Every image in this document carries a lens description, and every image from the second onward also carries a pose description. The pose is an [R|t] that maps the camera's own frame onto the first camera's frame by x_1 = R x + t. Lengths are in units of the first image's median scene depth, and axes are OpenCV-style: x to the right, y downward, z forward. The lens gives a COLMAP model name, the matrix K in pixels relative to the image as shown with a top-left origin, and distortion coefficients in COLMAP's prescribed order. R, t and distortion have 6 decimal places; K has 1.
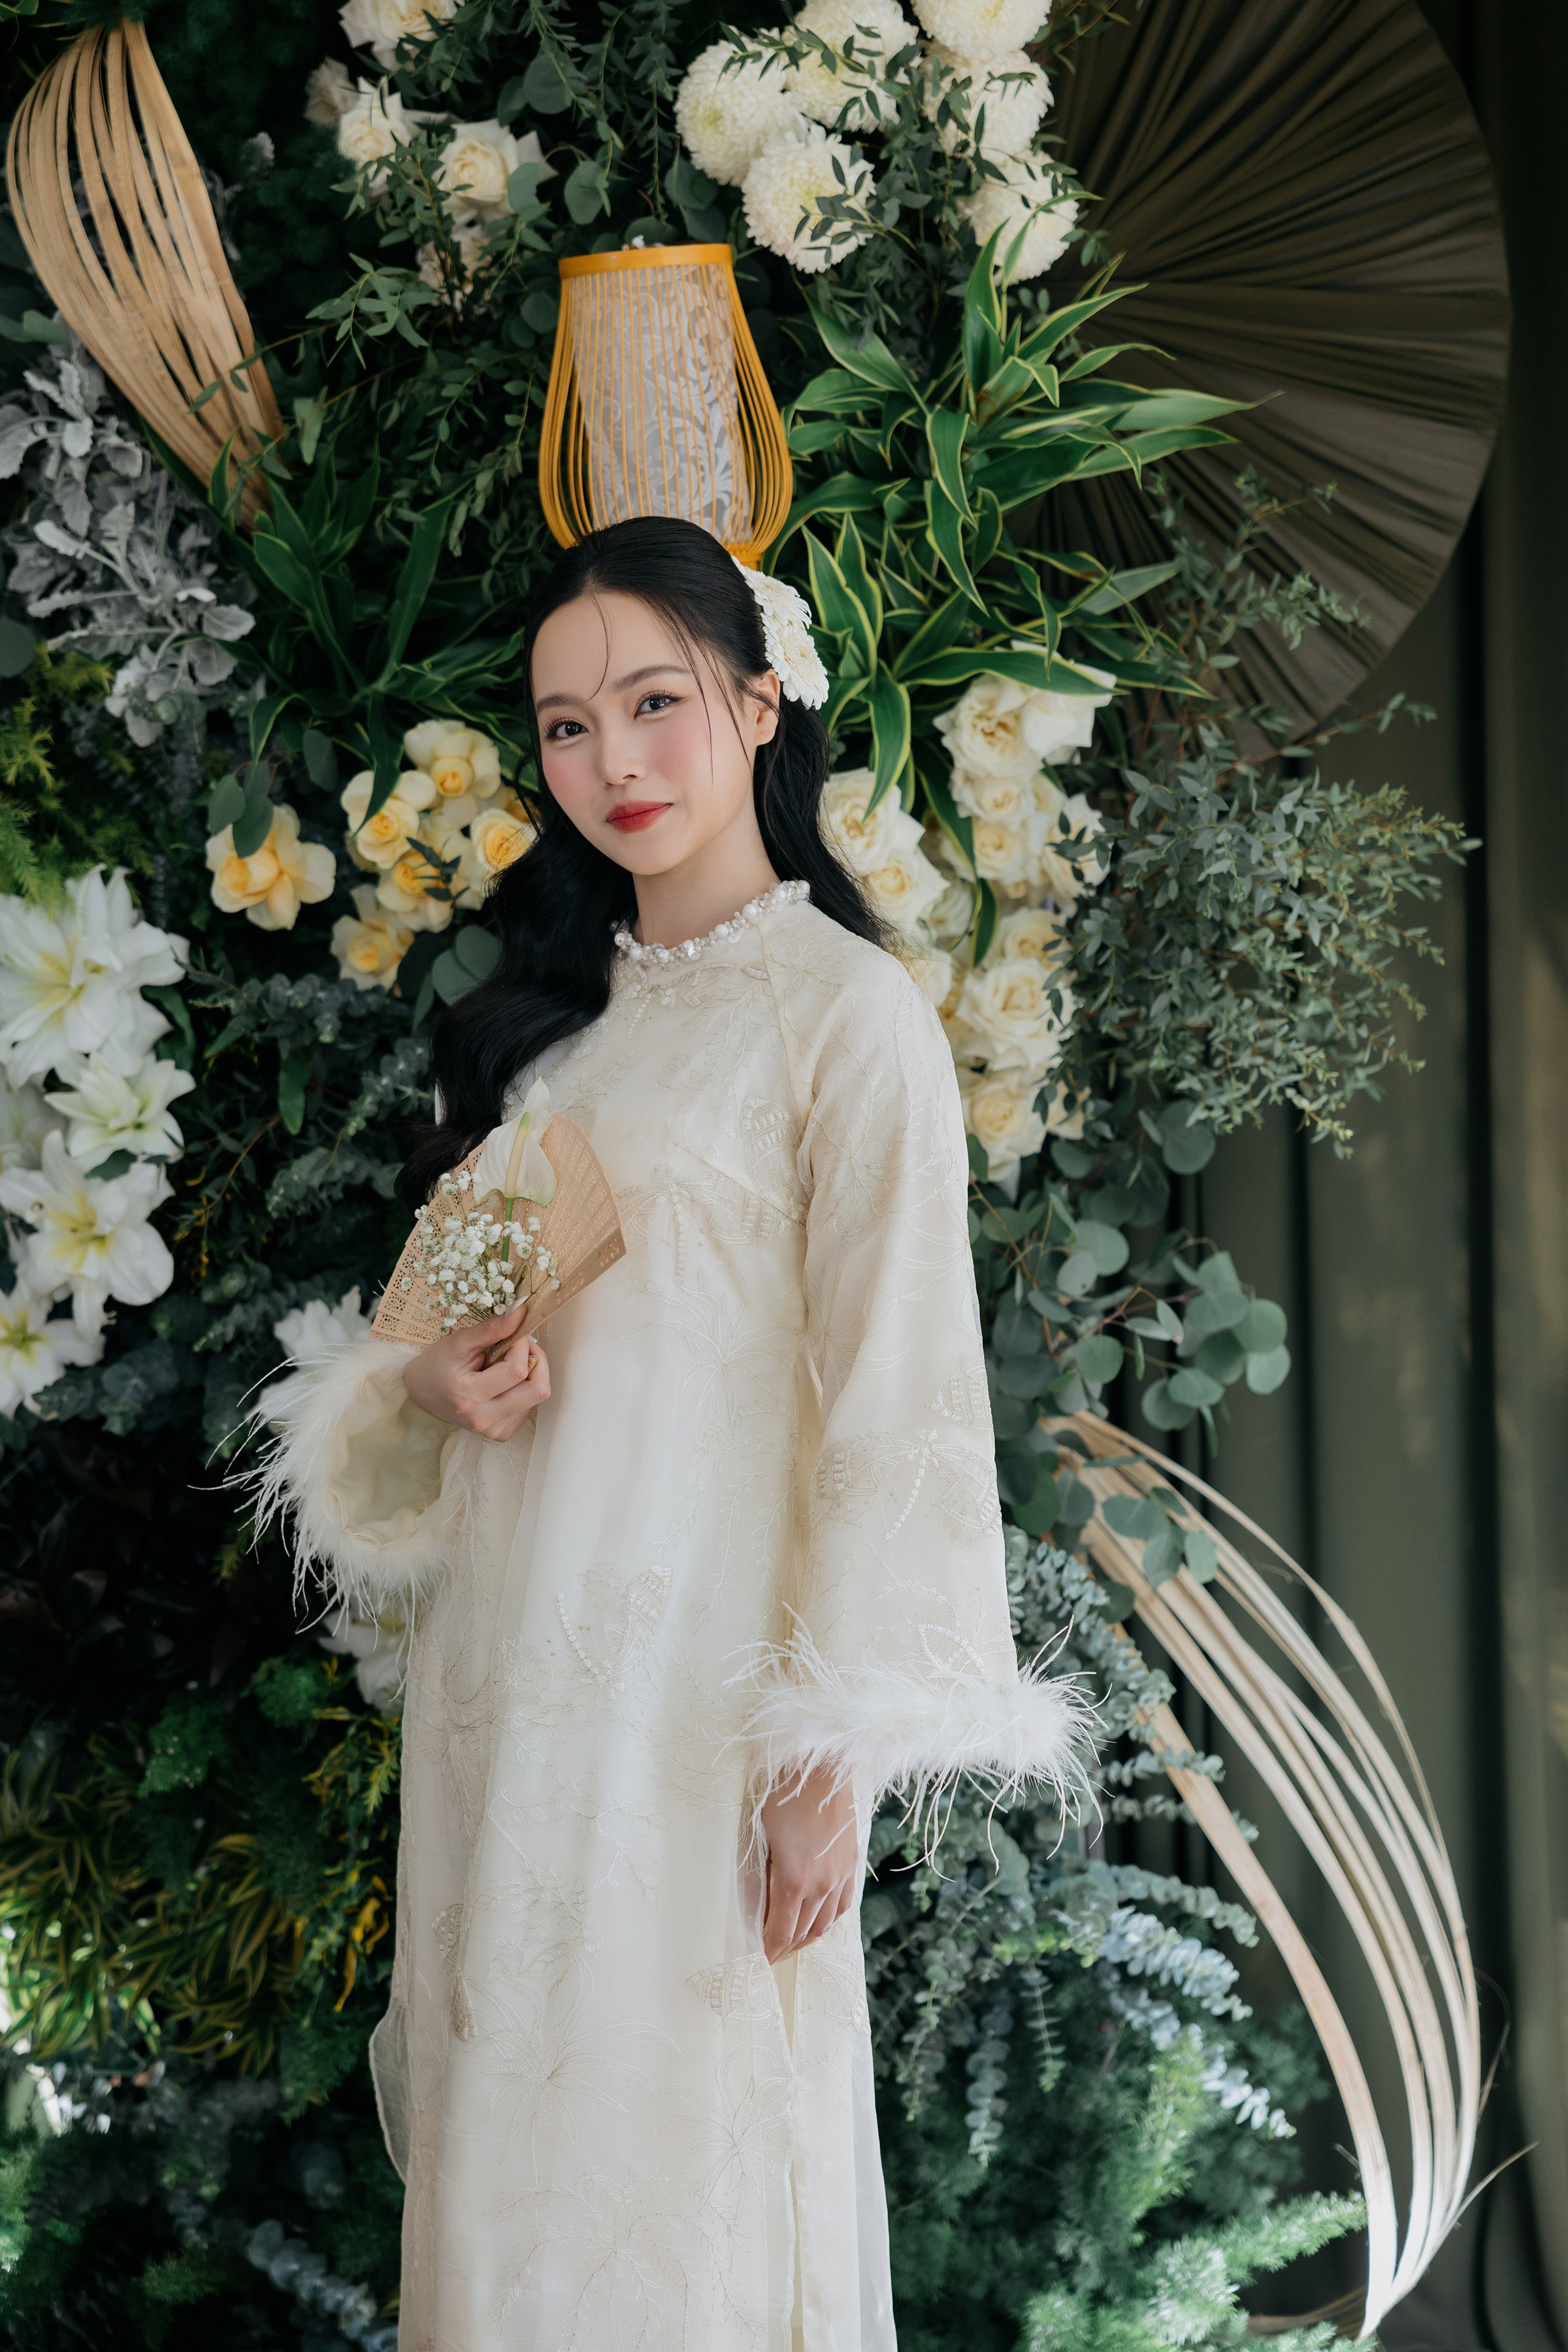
lens RADIAL K [[4520.7, 0, 735.0], [0, 4520.7, 1156.9], [0, 0, 1]] dist [0.038696, 0.000000]
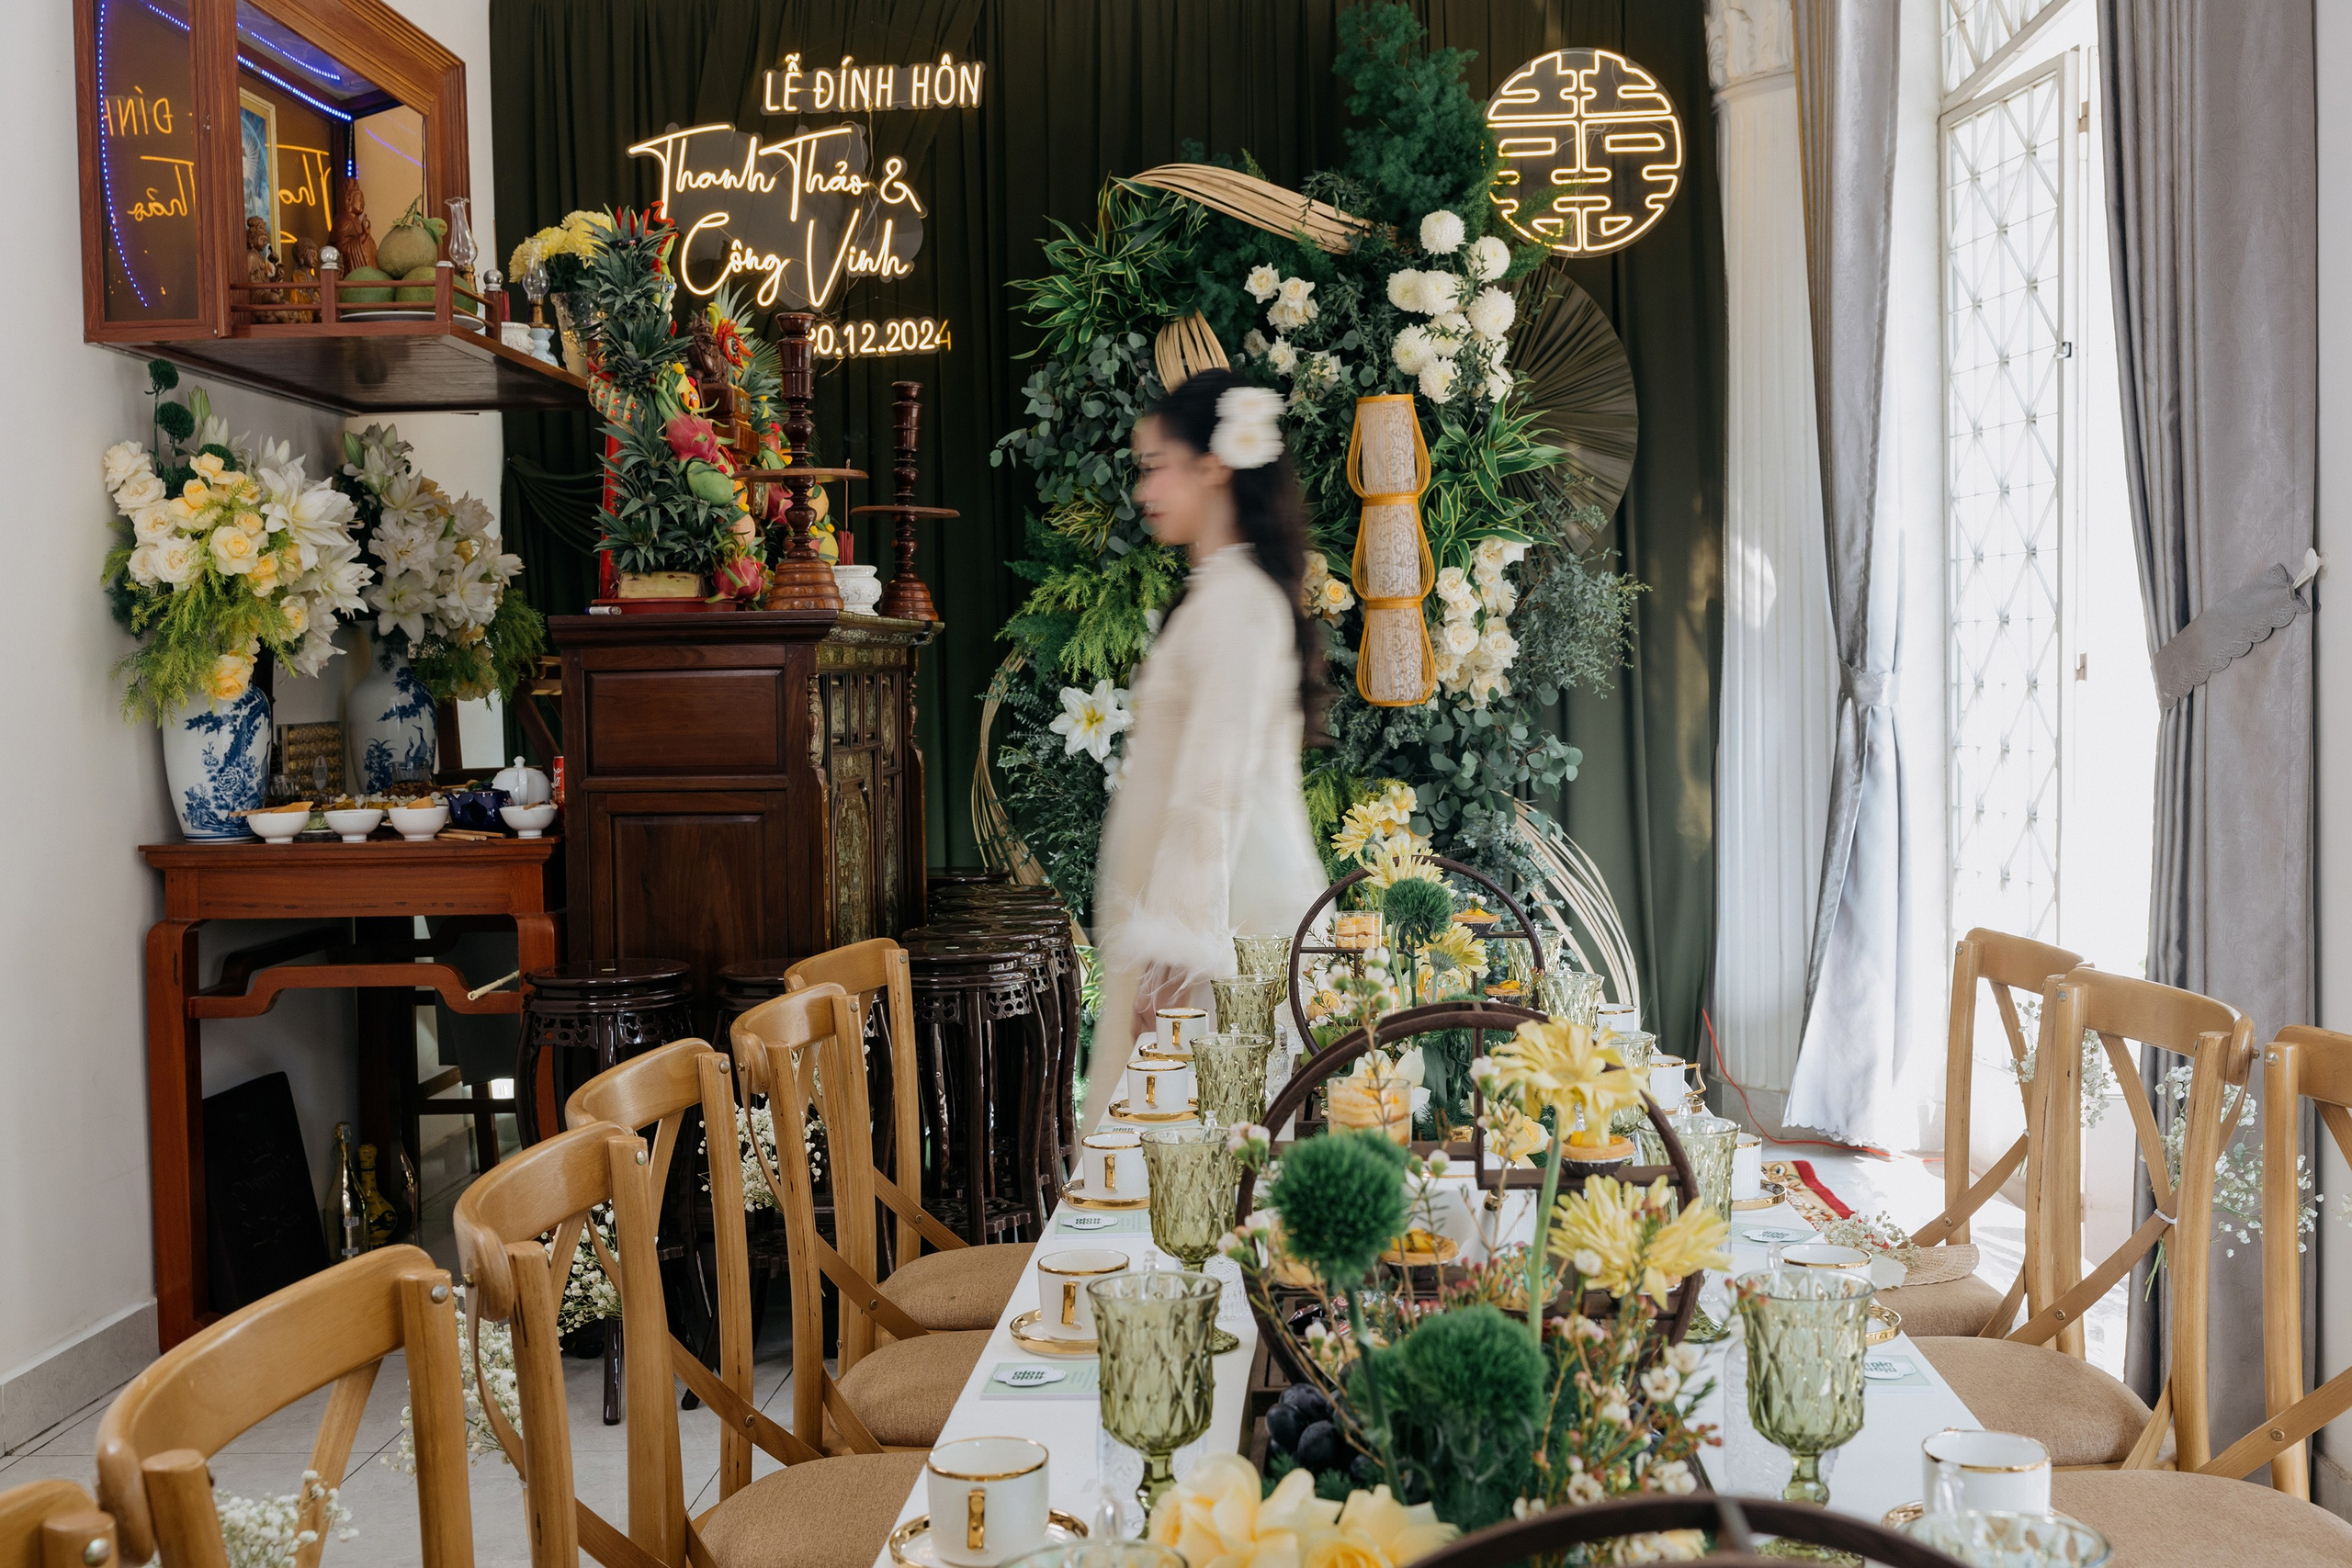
lens RADIAL K [[2547.4, 0, 1181.3], [0, 2547.4, 758.3], [0, 0, 1]] dist [0.014645, 0.000000]
pose [[0.991093, 0.001075, 0.133165, -0.367764], [0.006031, 0.998579, -0.052951, 0.127503], [-0.133033, 0.053283, 0.989678, -0.634613]]
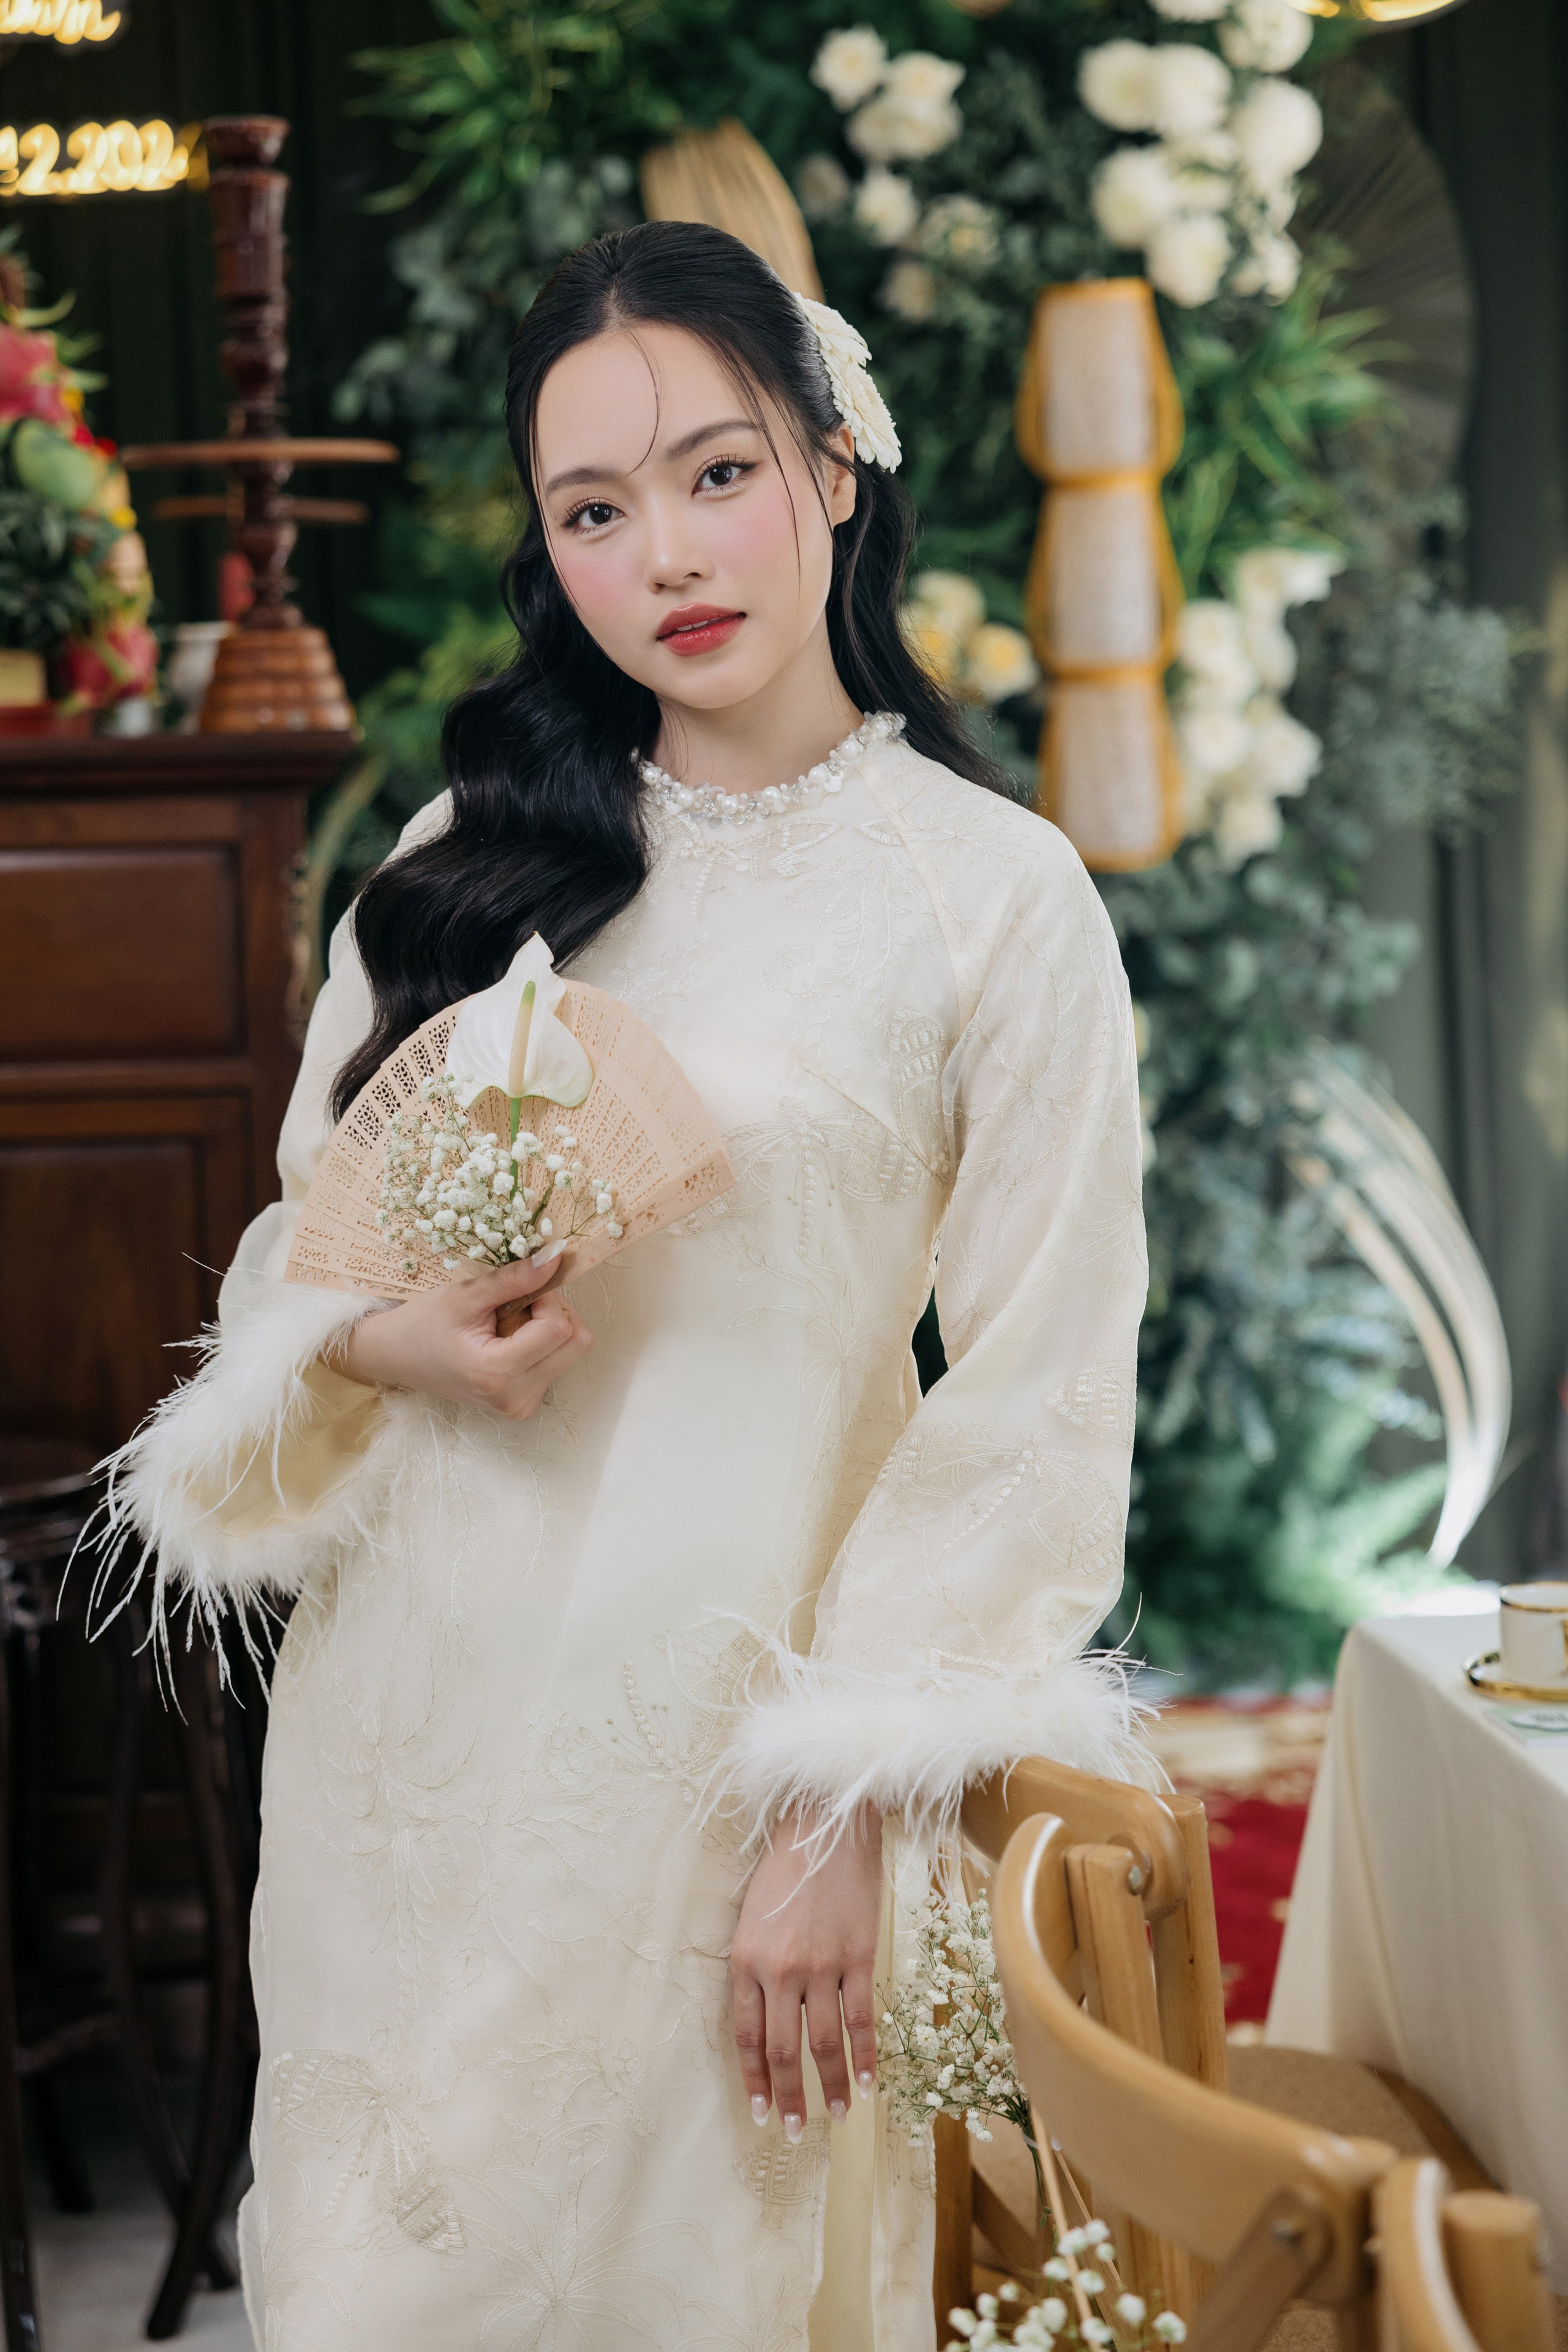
lens RADIAL K [[4204.2, 0, 770.7], [0, 4204.2, 1161.0], [0, 0, 1]] dist [0.096097, 0.000000]
pose [[0.948351, -0.039642, 0.314736, -0.597476], [0.034487, 0.999164, 0.021931, 0.075318], [-0.315342, -0.009944, 0.948926, -0.397541]]
